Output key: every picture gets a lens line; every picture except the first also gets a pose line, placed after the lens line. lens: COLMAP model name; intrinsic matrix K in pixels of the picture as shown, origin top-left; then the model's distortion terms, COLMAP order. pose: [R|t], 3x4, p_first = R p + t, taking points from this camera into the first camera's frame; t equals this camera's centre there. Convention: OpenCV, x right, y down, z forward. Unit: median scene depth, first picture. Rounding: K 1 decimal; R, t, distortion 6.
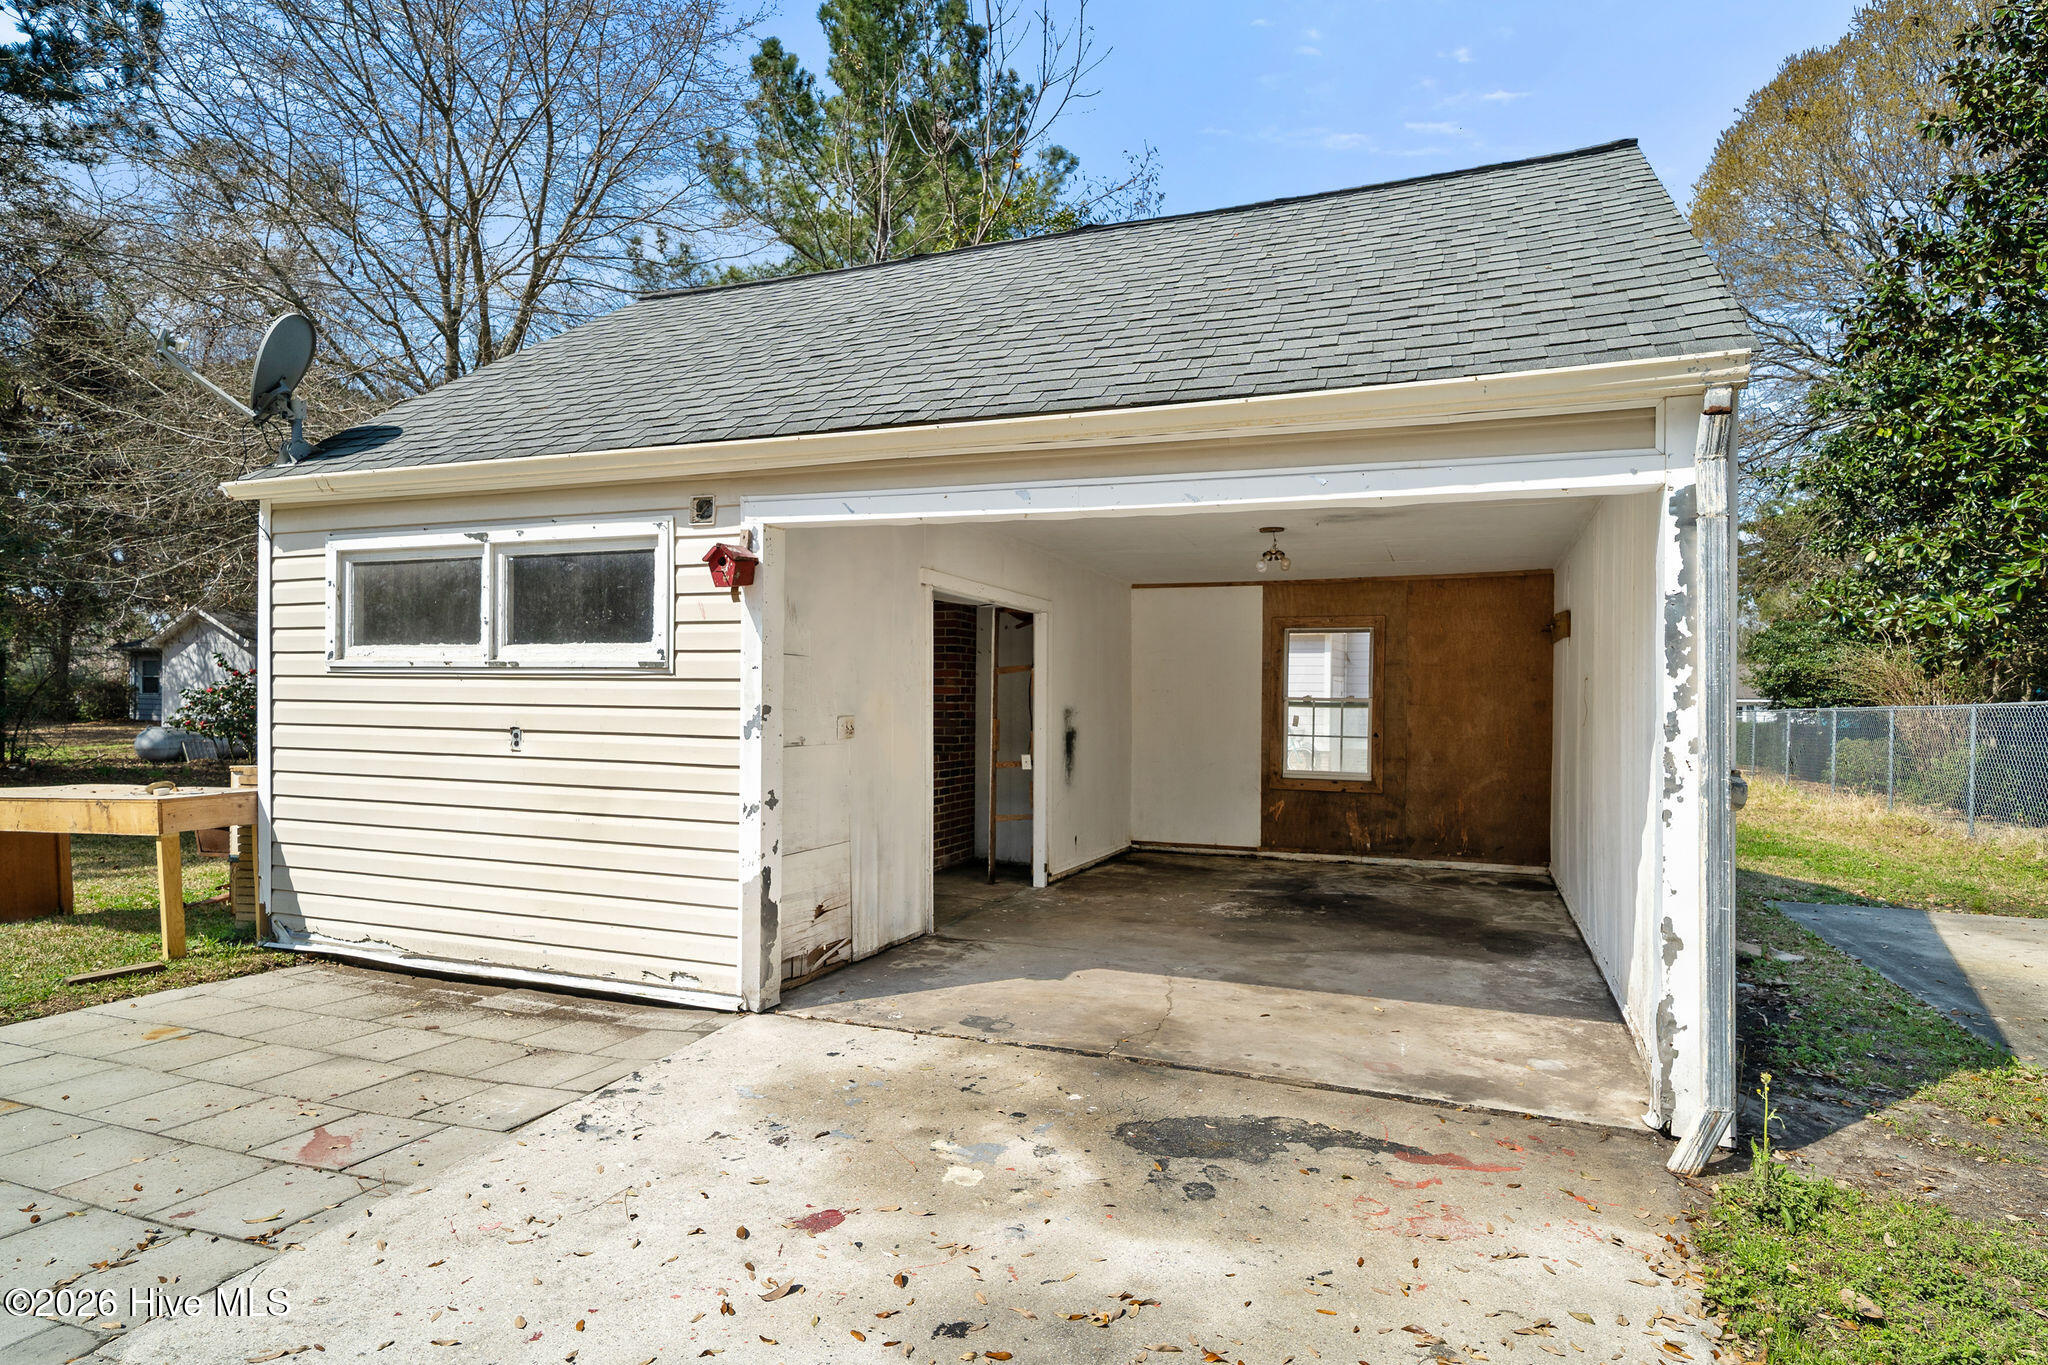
lens RADIAL K [[1152.0, 0, 1020.0], [0, 1152.0, 689.3], [0, 0, 1]] dist [0.004777, 0.000118]
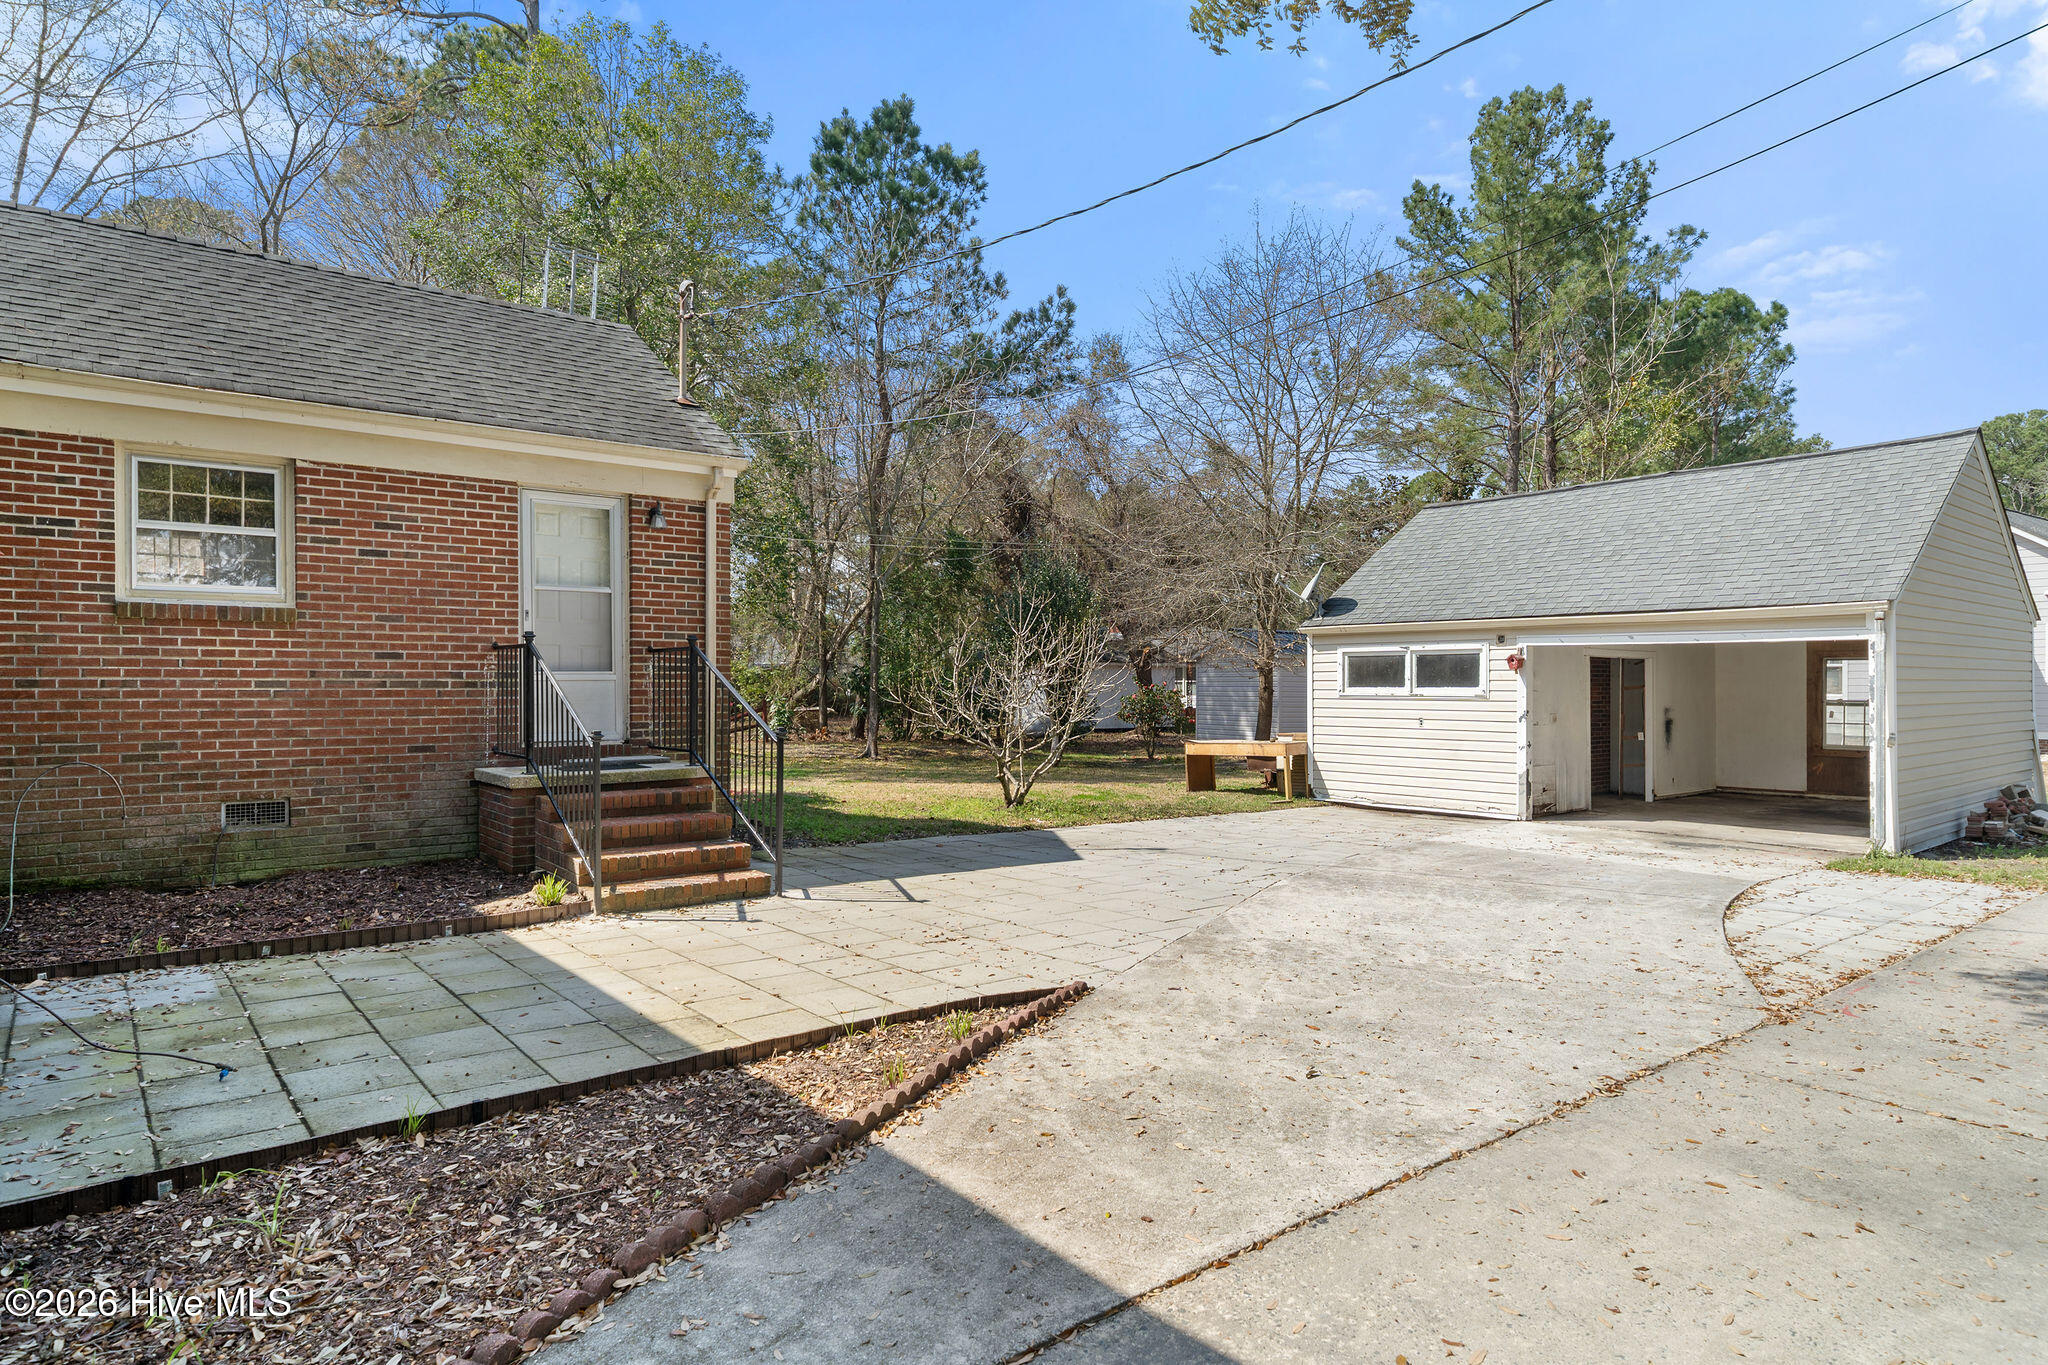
lens RADIAL K [[1152.0, 0, 1007.6], [0, 1152.0, 690.5], [0, 0, 1]] dist [0.004777, 0.000118]
pose [[0.870944, -0.009045, -0.491300, 0.047103], [0.014433, 0.999870, 0.007178, -0.062192], [0.491171, -0.013343, 0.870961, -1.757248]]
